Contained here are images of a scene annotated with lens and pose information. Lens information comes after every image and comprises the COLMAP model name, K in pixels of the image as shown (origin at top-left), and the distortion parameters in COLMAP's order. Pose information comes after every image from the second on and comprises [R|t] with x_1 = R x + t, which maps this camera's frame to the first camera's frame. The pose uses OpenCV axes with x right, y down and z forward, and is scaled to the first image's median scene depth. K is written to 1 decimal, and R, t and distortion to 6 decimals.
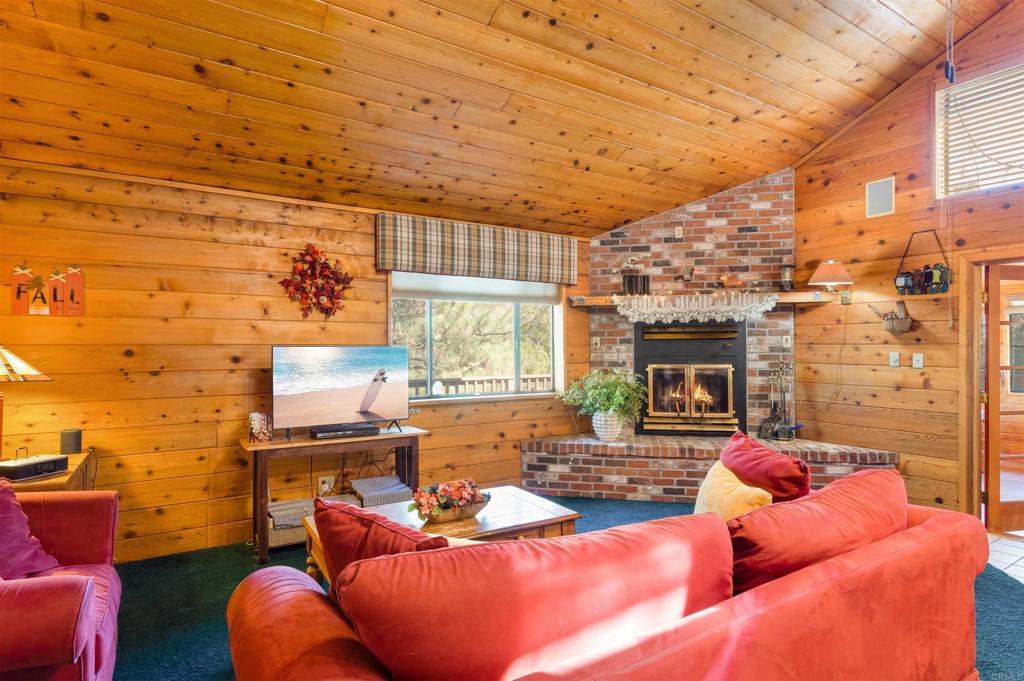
lens RADIAL K [[540.9, 0, 506.0], [0, 540.9, 342.7], [0, 0, 1]] dist [-0.009775, 0.005933]
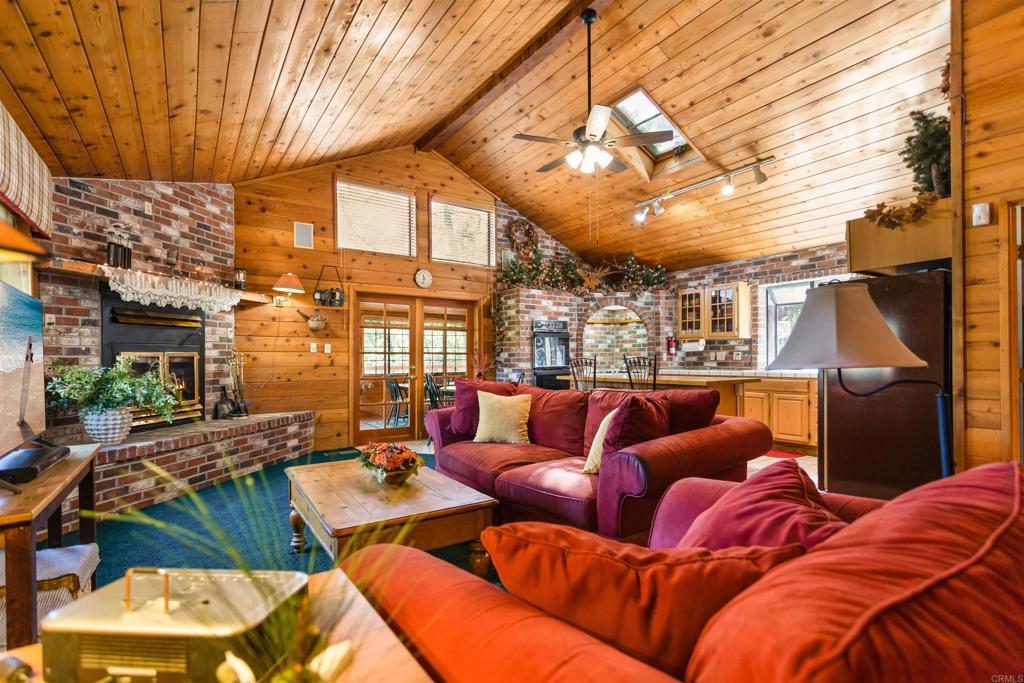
lens RADIAL K [[495.2, 0, 510.7], [0, 495.2, 353.4], [0, 0, 1]] dist [0.001099, 0.002091]
pose [[-0.029127, 0.010582, 0.999520, -0.576569], [-0.003490, 0.999937, -0.010688, 0.052260], [-0.999570, -0.003800, -0.029089, 0.437513]]
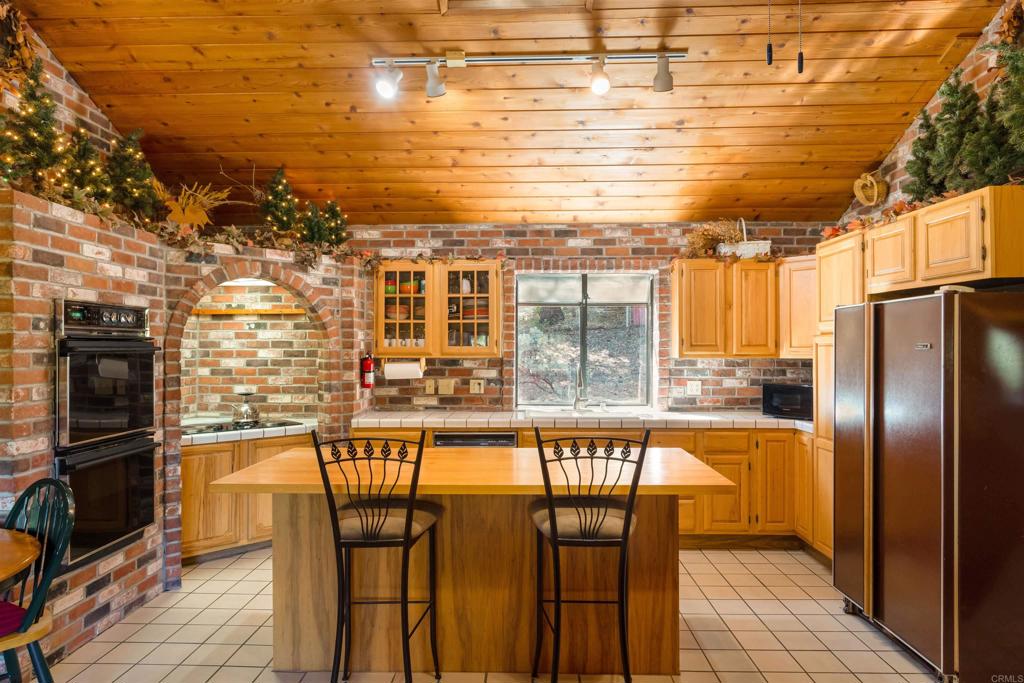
lens RADIAL K [[611.9, 0, 515.9], [0, 611.9, 345.2], [0, 0, 1]] dist [-0.013693, 0.005842]
pose [[-0.829825, 0.004450, 0.558006, 0.180182], [-0.004512, 0.999882, -0.014683, -0.011003], [-0.558005, -0.014702, -0.829707, 0.559882]]
